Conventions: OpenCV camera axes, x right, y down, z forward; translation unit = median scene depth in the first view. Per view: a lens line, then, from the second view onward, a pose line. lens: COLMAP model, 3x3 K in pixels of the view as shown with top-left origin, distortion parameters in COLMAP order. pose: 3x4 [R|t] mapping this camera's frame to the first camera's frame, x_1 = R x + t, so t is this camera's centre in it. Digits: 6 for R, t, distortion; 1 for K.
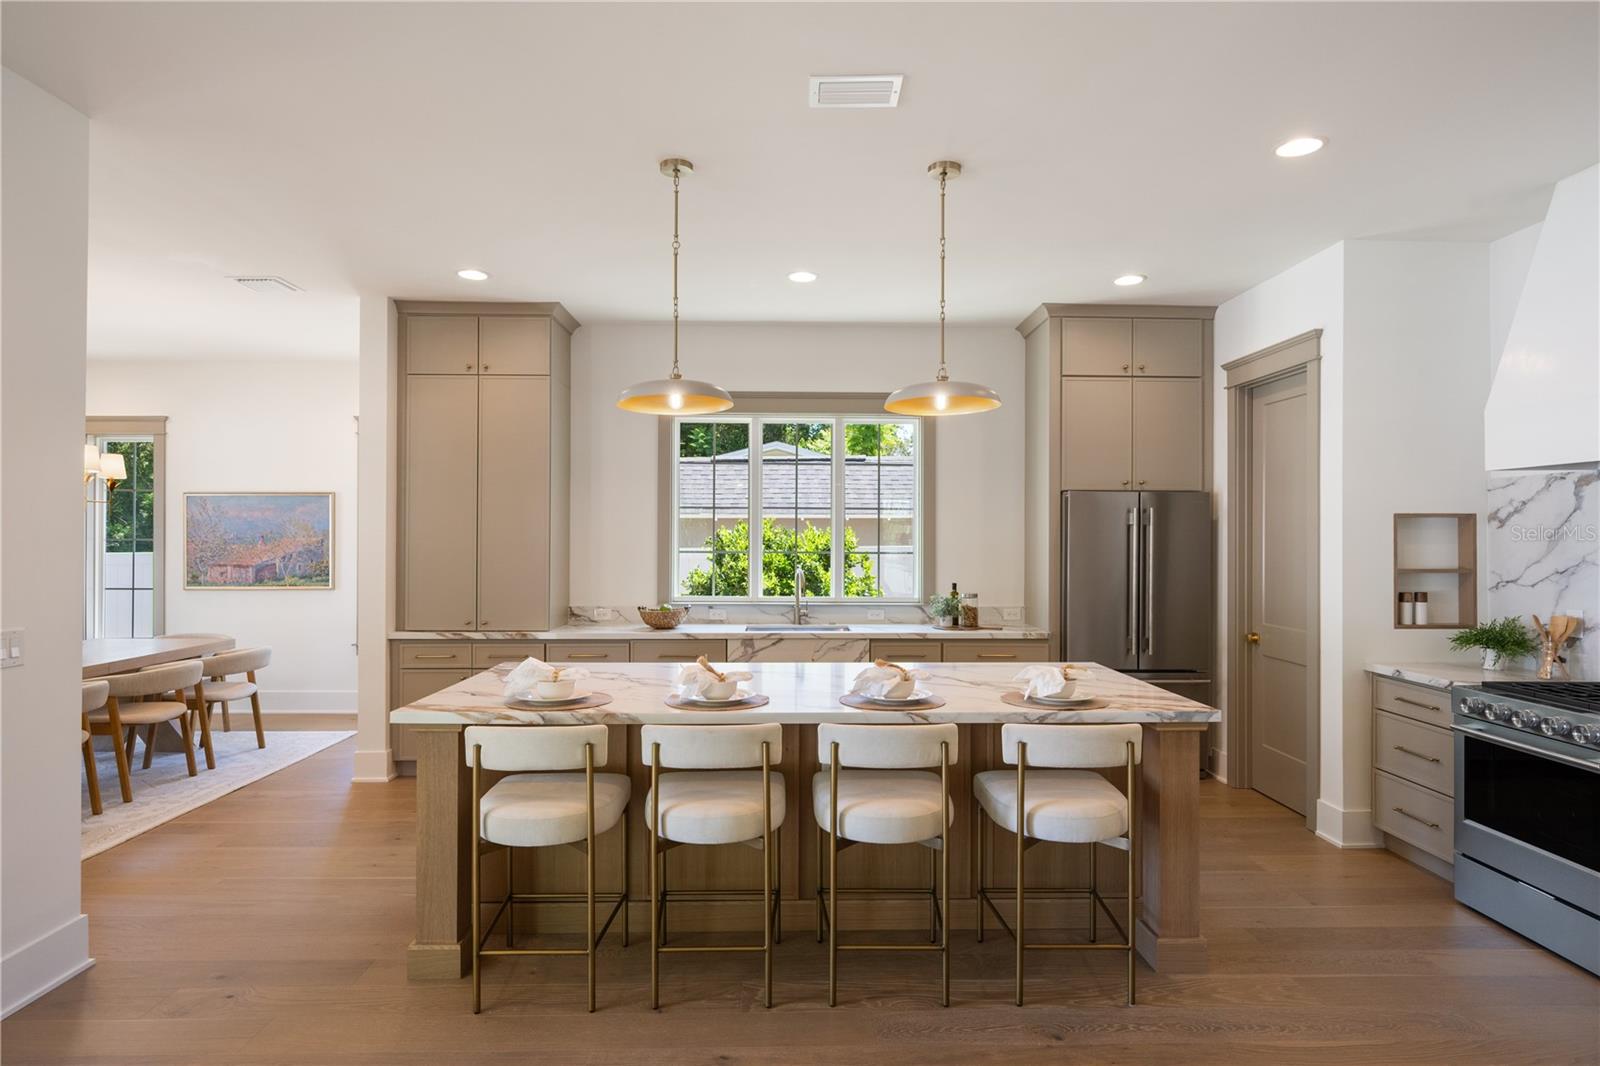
lens RADIAL K [[867.9, 0, 797.5], [0, 867.9, 531.6], [0, 0, 1]] dist [-0.000835, 0.000913]
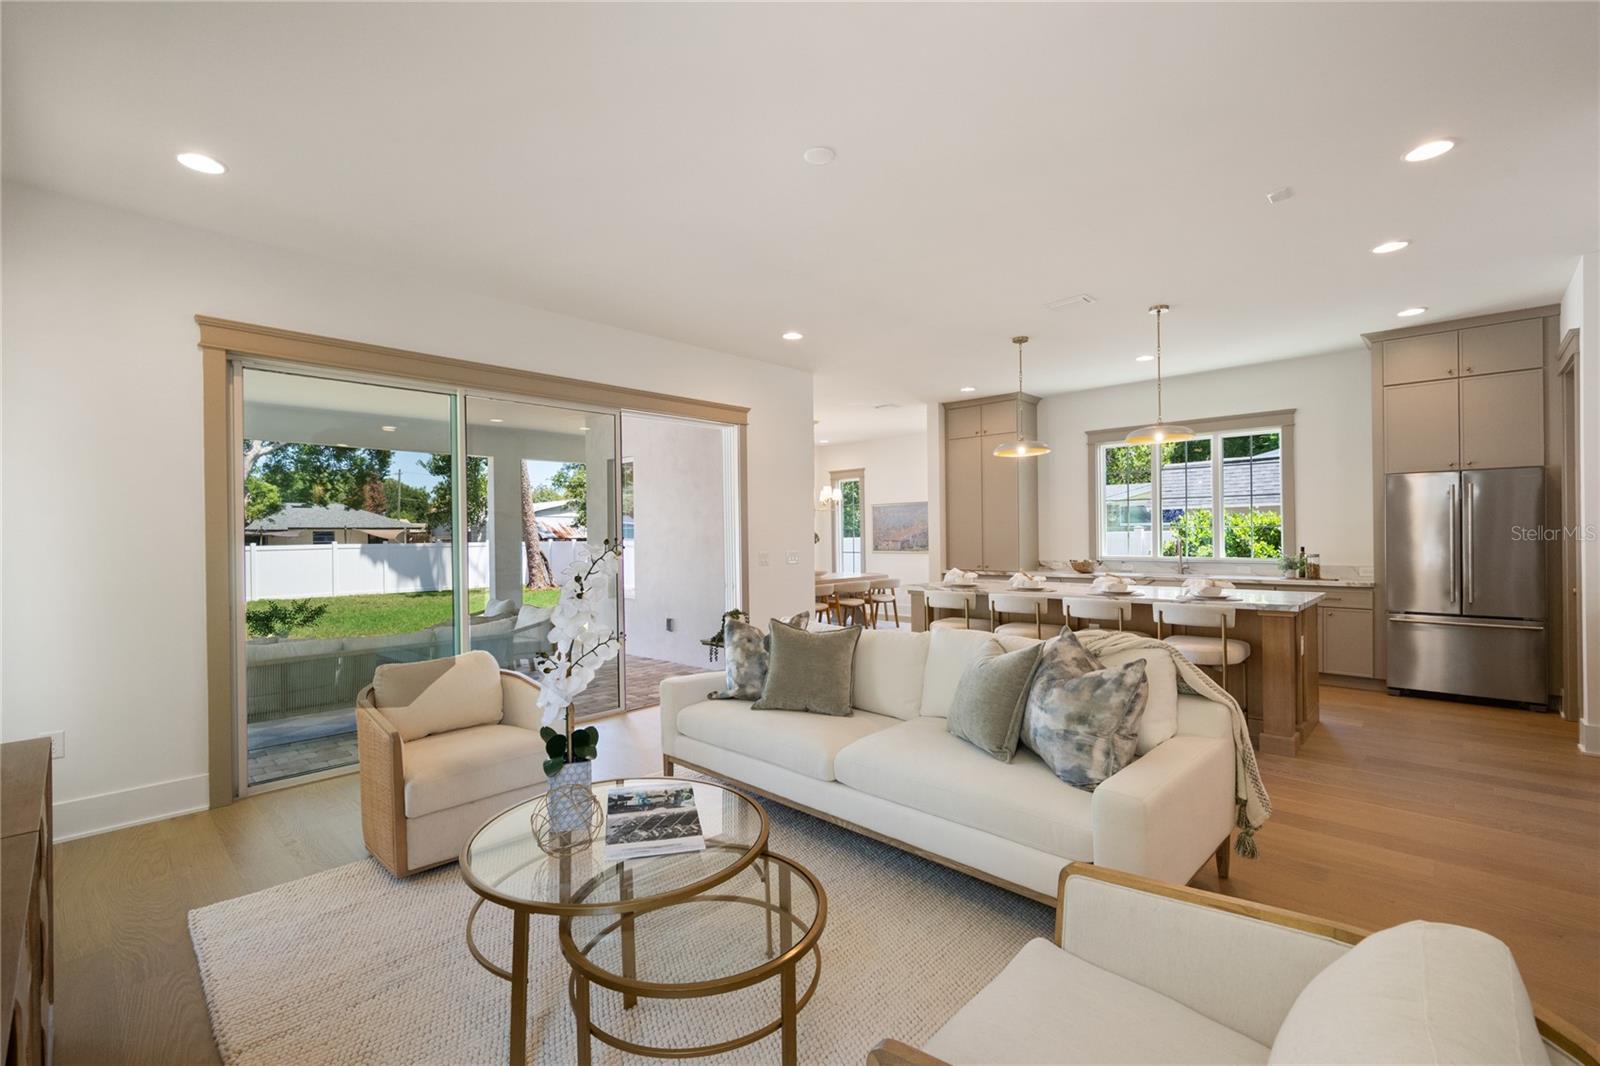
lens RADIAL K [[691.1, 0, 797.9], [0, 691.1, 536.6], [0, 0, 1]] dist [-0.000690, 0.000006]
pose [[0.711994, -0.009642, -0.702119, 0.404177], [0.017280, 0.999844, 0.003792, 0.026961], [0.701972, -0.014832, 0.712050, -0.360652]]
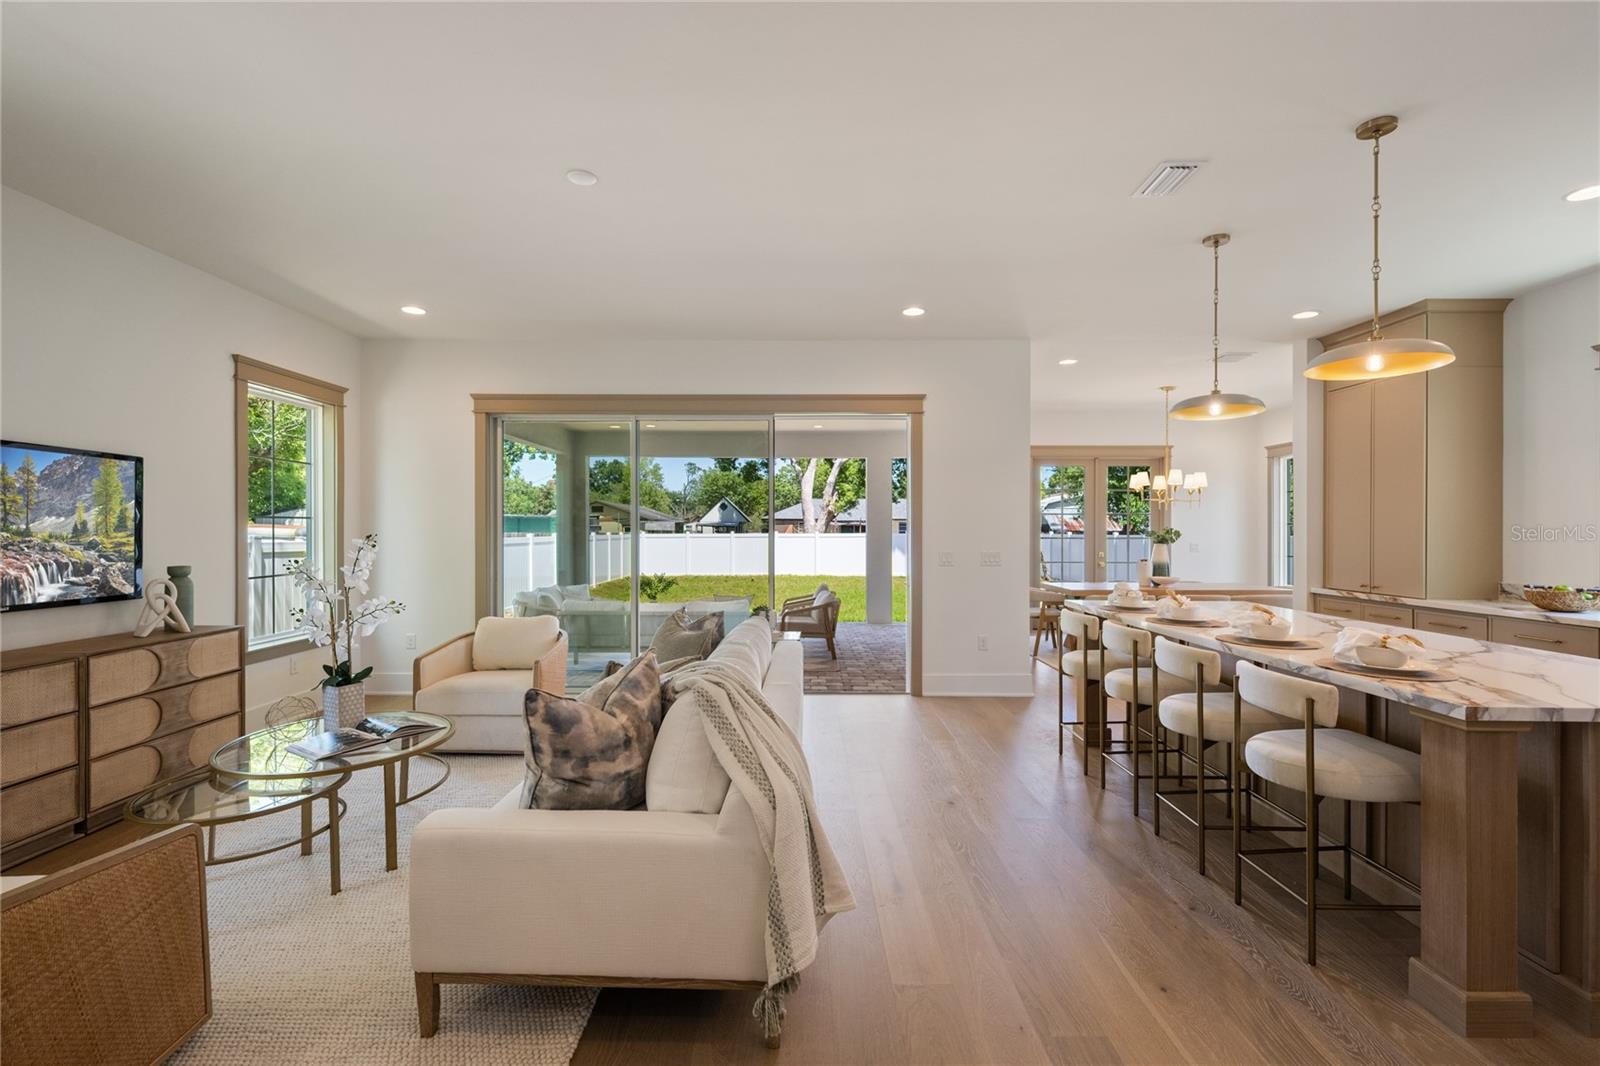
lens RADIAL K [[697.9, 0, 798.2], [0, 697.9, 529.4], [0, 0, 1]] dist [0.000438, -0.000101]
pose [[-0.021453, -0.002936, -0.999766, 0.615531], [0.003907, 0.999988, -0.003021, 0.025732], [0.999762, -0.003971, -0.021441, 0.225123]]
